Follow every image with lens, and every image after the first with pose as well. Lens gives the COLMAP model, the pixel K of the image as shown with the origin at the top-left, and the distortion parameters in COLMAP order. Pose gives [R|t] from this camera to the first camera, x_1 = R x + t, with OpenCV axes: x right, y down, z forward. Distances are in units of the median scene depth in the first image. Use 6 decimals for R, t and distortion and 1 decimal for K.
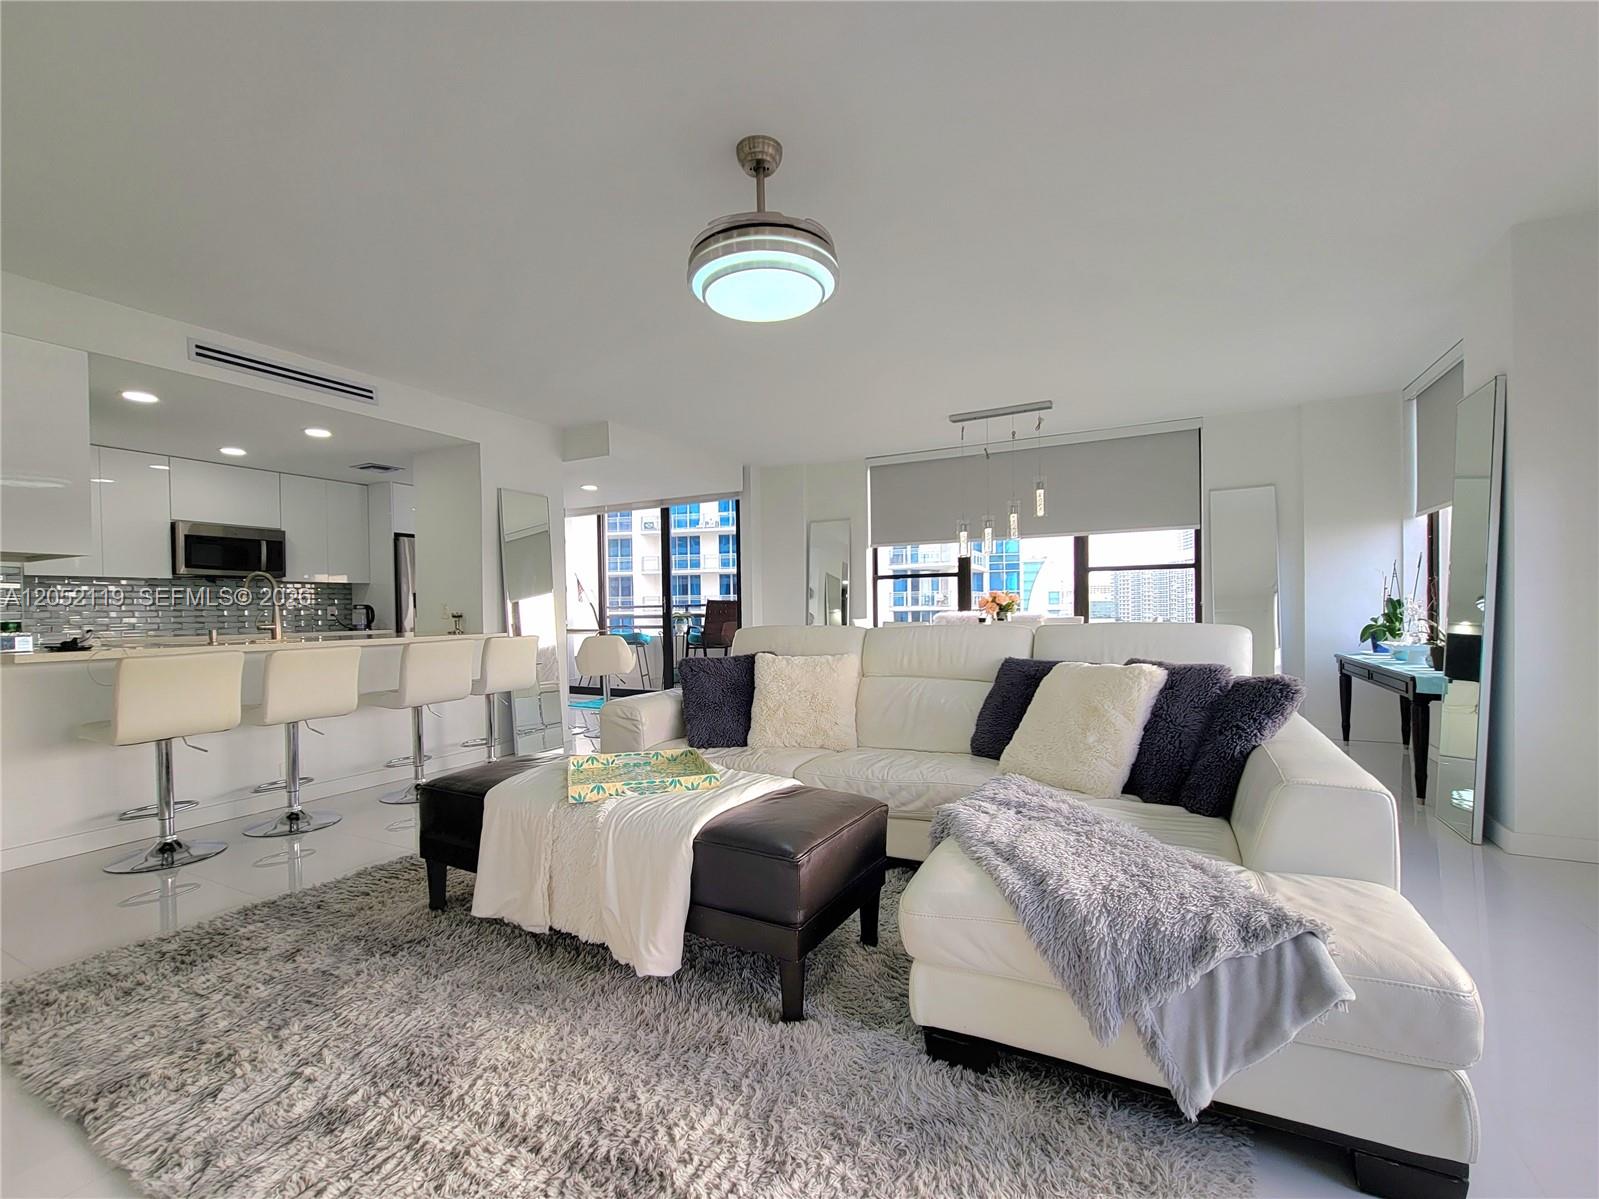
lens RADIAL K [[709.5, 0, 802.3], [0, 709.5, 614.9], [0, 0, 1]] dist [-0.005980, -0.000423]
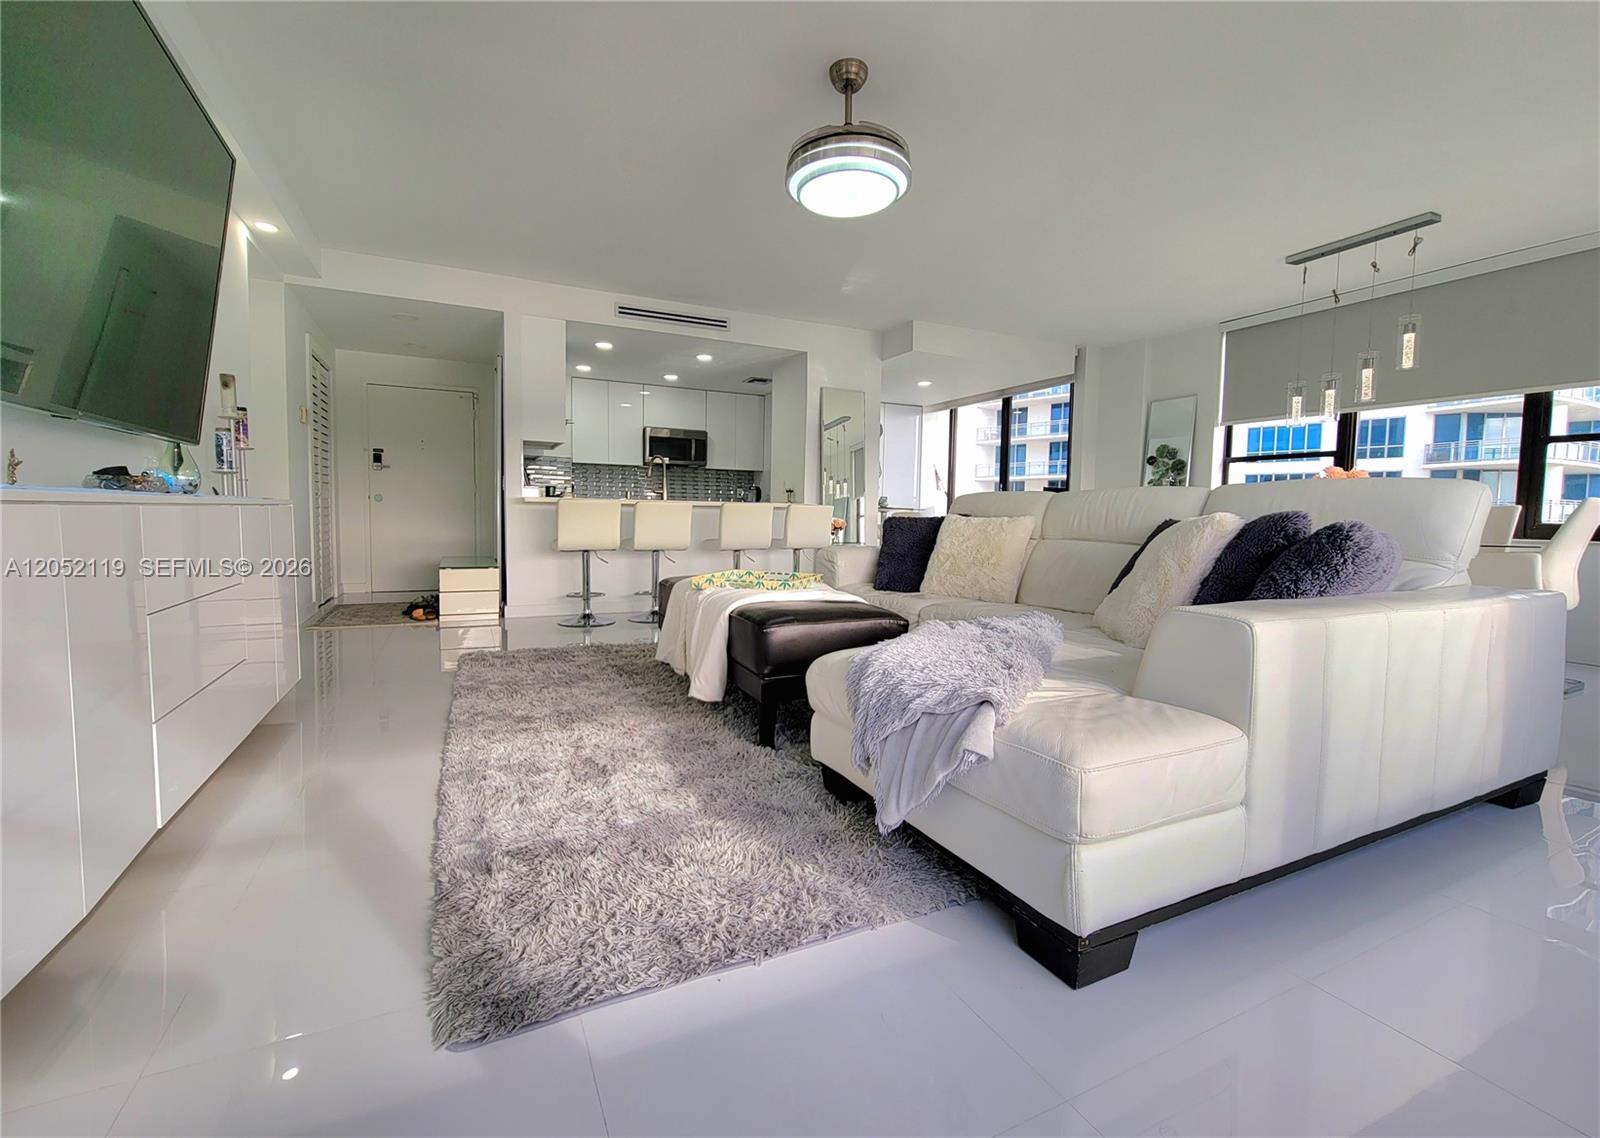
lens RADIAL K [[697.5, 0, 799.8], [0, 697.5, 559.6], [0, 0, 1]] dist [-0.010393, -0.000042]
pose [[0.801083, 0.063346, -0.595192, 0.317395], [-0.030400, 0.997407, 0.065237, 0.047653], [0.597781, -0.034167, 0.800931, -0.008821]]
